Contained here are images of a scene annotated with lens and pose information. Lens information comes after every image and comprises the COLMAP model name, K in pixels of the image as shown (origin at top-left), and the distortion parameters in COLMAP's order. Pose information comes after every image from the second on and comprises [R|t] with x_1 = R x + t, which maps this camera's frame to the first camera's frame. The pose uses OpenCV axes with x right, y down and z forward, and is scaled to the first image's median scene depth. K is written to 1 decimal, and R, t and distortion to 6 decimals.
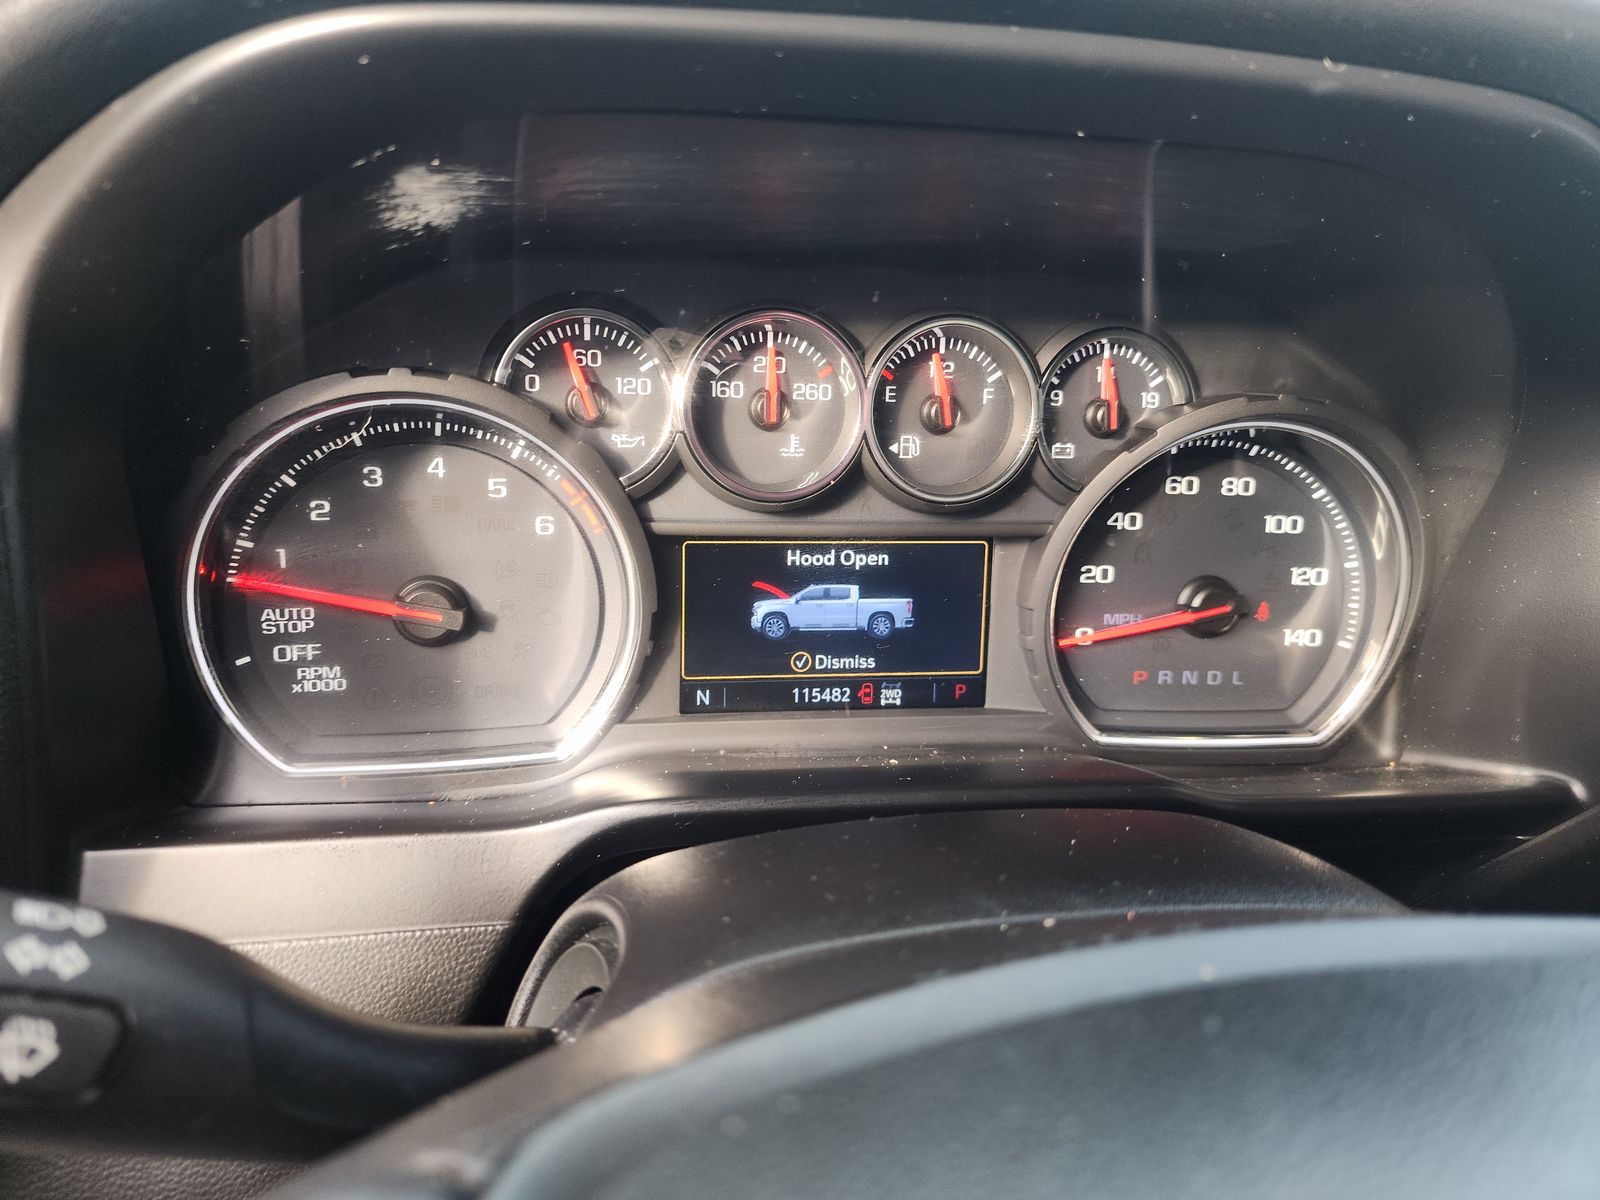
lens RADIAL K [[1071.9, 0, 799.2], [0, 1071.9, 608.1], [0, 0, 1]] dist [0.012774, -0.003737]
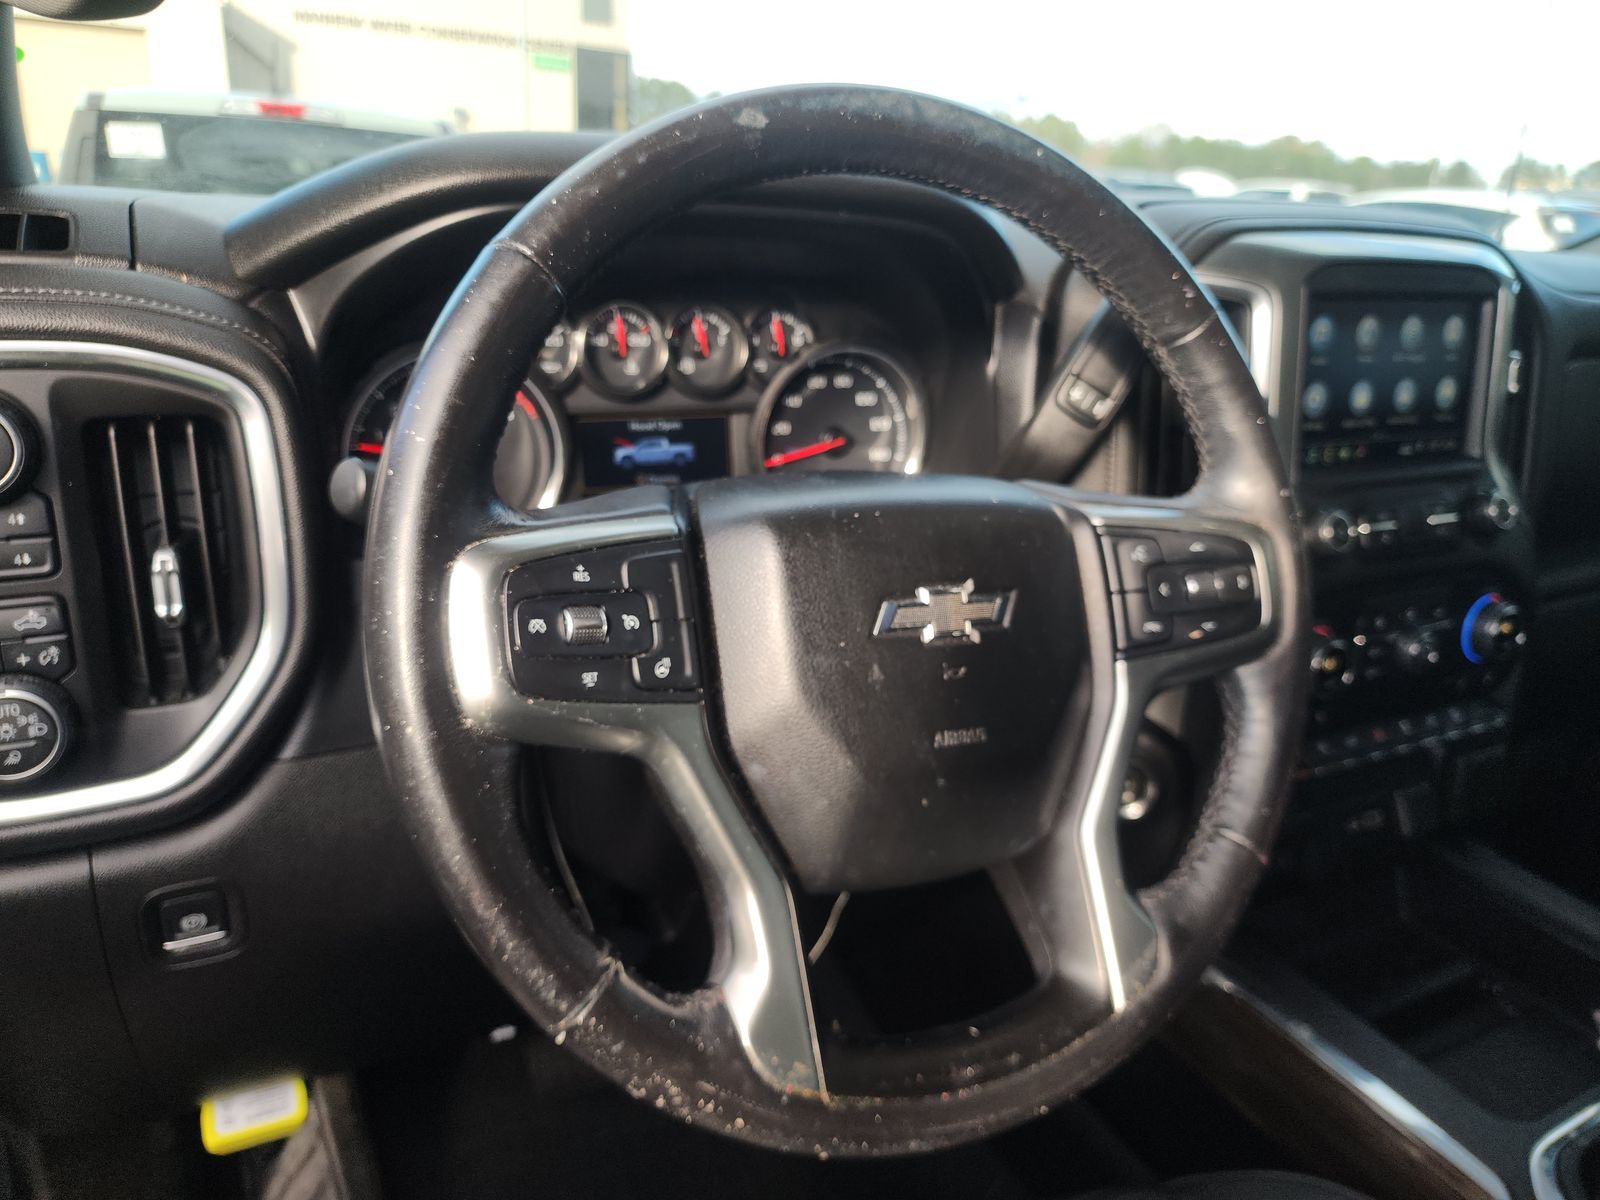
lens RADIAL K [[1071.9, 0, 800.5], [0, 1071.9, 603.8], [0, 0, 1]] dist [0.012774, -0.003737]
pose [[0.949541, -0.106010, 0.295183, -0.327775], [0.099234, 0.994343, 0.037888, 0.231905], [-0.297529, -0.006684, 0.954689, -0.966234]]
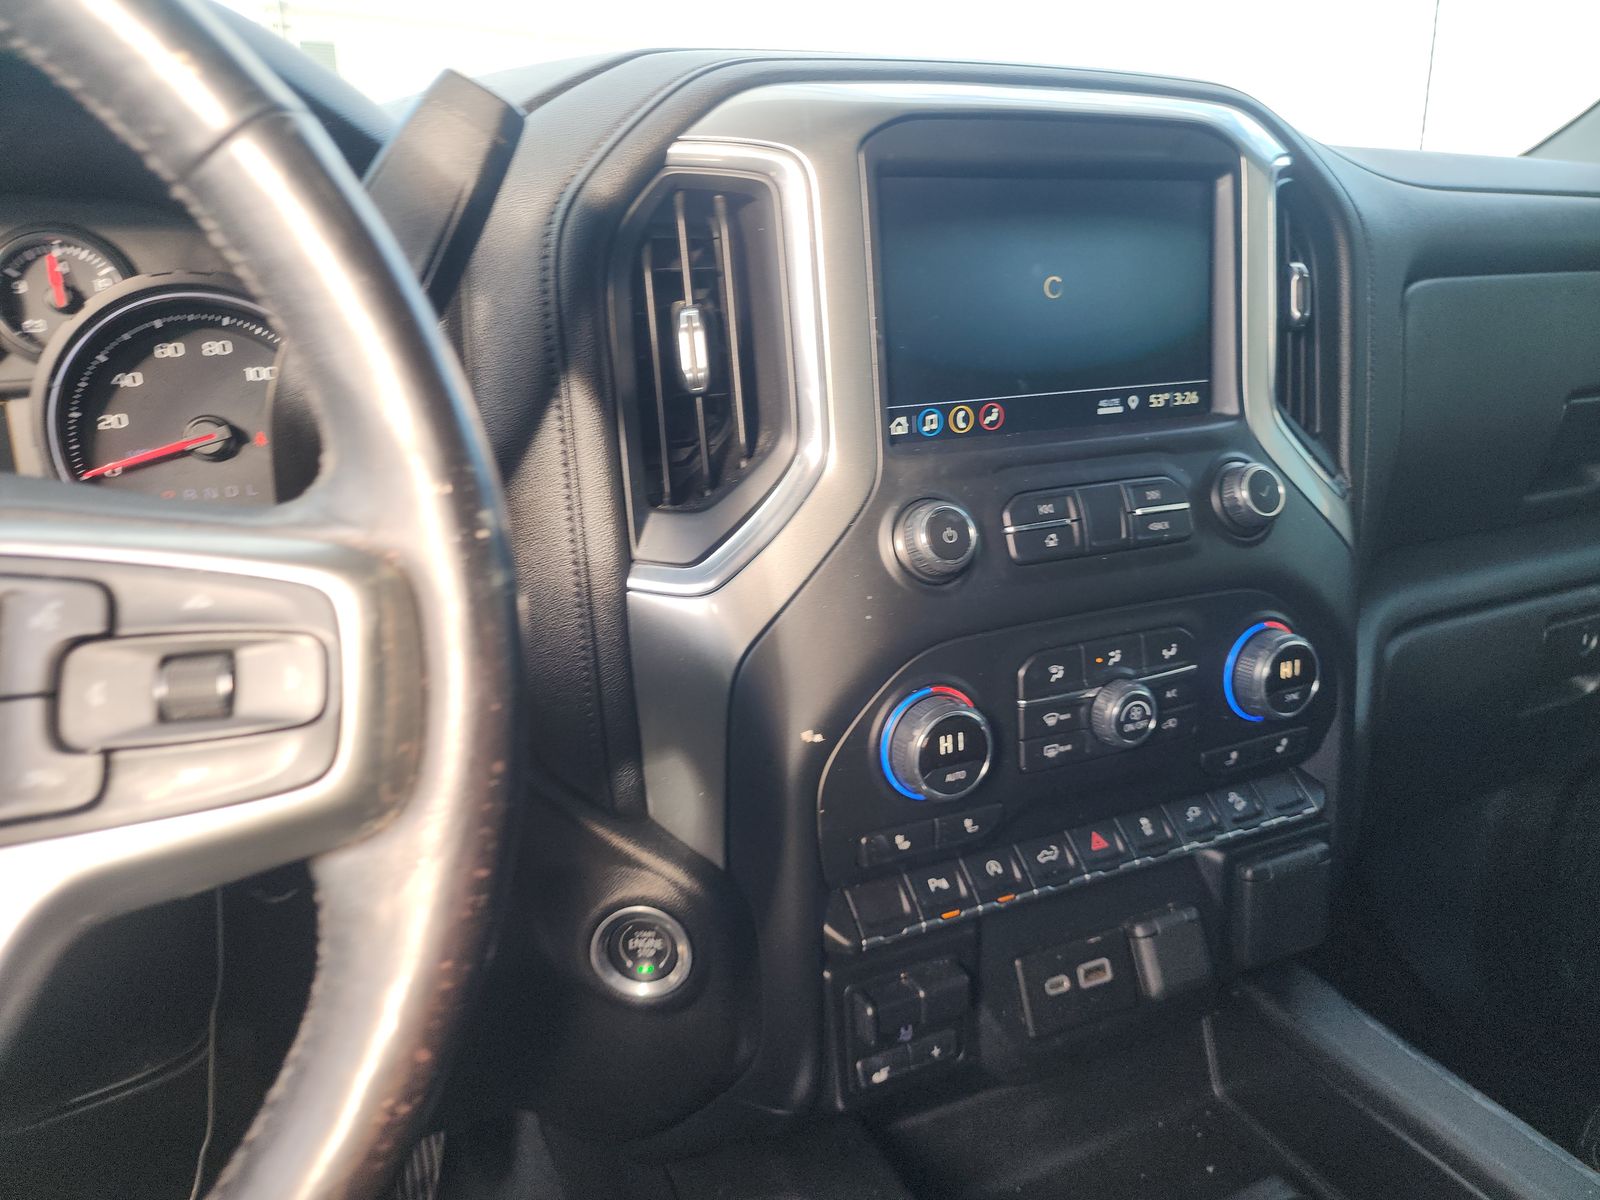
lens RADIAL K [[1071.9, 0, 800.2], [0, 1071.9, 594.1], [0, 0, 1]] dist [0.012774, -0.003737]
pose [[0.963476, -0.135341, 0.231079, 0.809250], [0.141372, 0.989909, -0.009667, 0.333509], [-0.227439, 0.041982, 0.972887, -0.518241]]
